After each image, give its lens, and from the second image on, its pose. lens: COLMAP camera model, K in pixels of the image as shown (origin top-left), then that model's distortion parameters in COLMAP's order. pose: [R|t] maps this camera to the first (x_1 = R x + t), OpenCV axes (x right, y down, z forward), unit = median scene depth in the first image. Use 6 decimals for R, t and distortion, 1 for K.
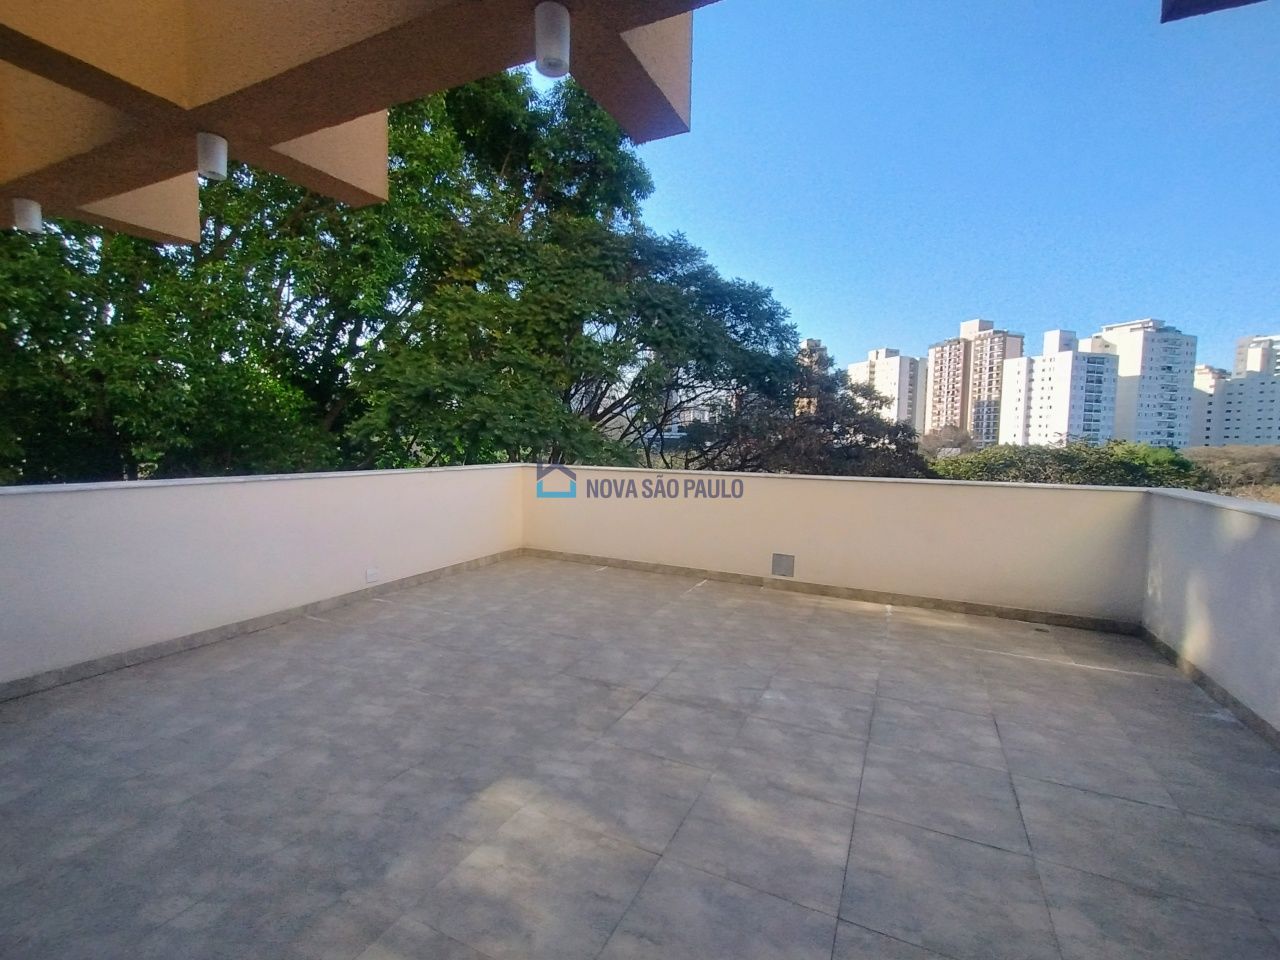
lens RADIAL K [[587.0, 0, 641.8], [0, 587.0, 484.5], [0, 0, 1]] dist [-0.008841, 0.003550]
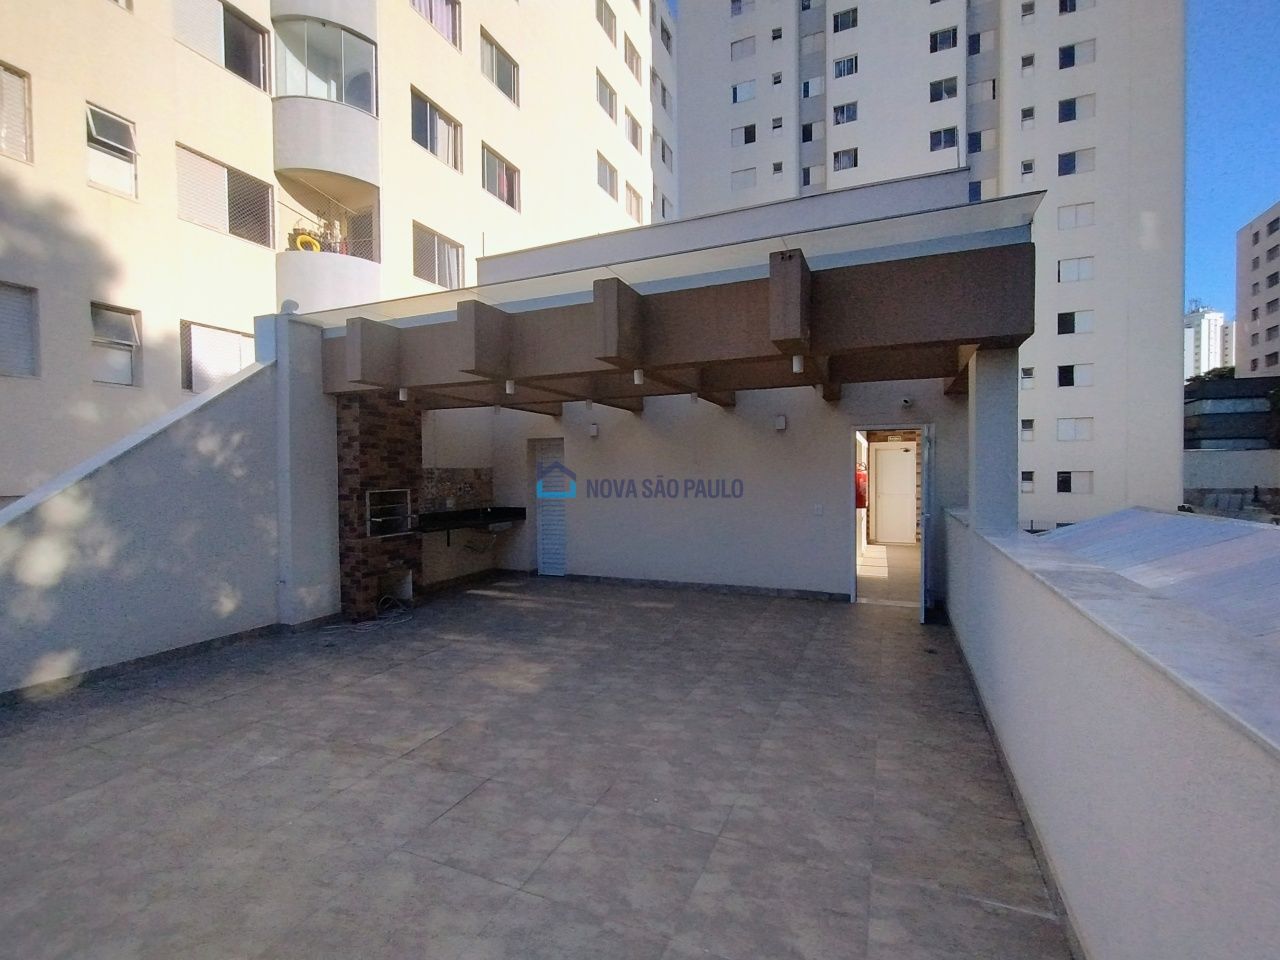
lens RADIAL K [[587.0, 0, 640.0], [0, 587.0, 481.4], [0, 0, 1]] dist [-0.008841, 0.003550]
pose [[-0.999347, -0.008257, -0.035184, -0.364513], [-0.011469, 0.995685, 0.092084, -0.190644], [0.034271, 0.092427, -0.995129, 2.051404]]
